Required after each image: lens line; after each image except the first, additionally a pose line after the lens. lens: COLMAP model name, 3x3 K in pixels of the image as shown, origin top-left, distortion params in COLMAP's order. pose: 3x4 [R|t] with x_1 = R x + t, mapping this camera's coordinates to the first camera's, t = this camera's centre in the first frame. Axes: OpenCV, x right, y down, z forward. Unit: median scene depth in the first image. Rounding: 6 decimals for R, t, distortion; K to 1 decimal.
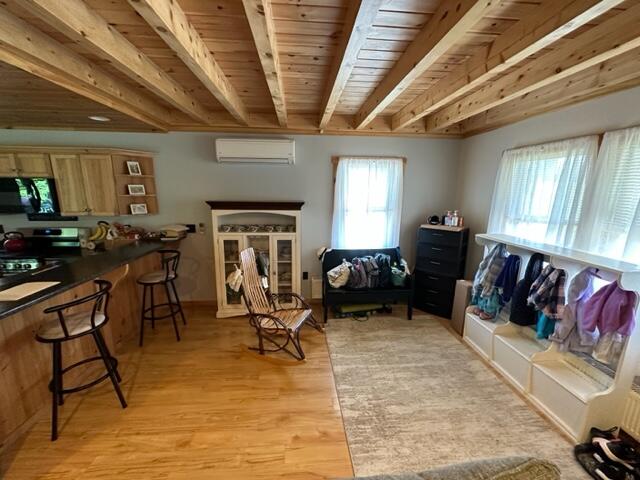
lens RADIAL K [[255.2, 0, 320.8], [0, 255.2, 240.0], [0, 0, 1]] dist [-0.002393, -0.000107]
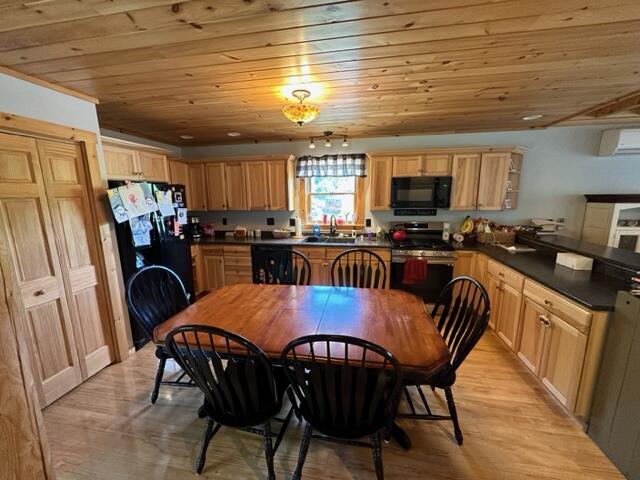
lens RADIAL K [[255.2, 0, 320.8], [0, 255.2, 240.0], [0, 0, 1]] dist [-0.002393, -0.000107]
pose [[0.967932, 0.022137, -0.250236, -1.263742], [-0.026565, 0.999544, -0.014333, 0.064196], [0.249805, 0.020521, 0.968079, -0.207108]]
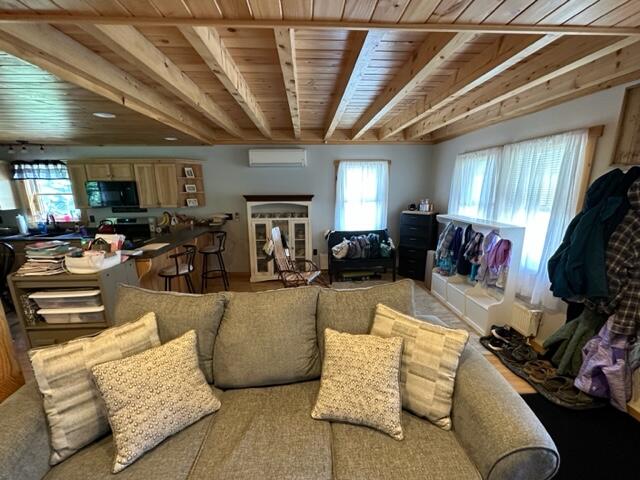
lens RADIAL K [[255.2, 0, 320.8], [0, 255.2, 240.0], [0, 0, 1]] dist [-0.002393, -0.000107]
pose [[0.999587, -0.013926, -0.025118, 0.002037], [0.014120, 0.999872, 0.007564, 0.082787], [0.025009, -0.007915, 0.999656, -0.366002]]
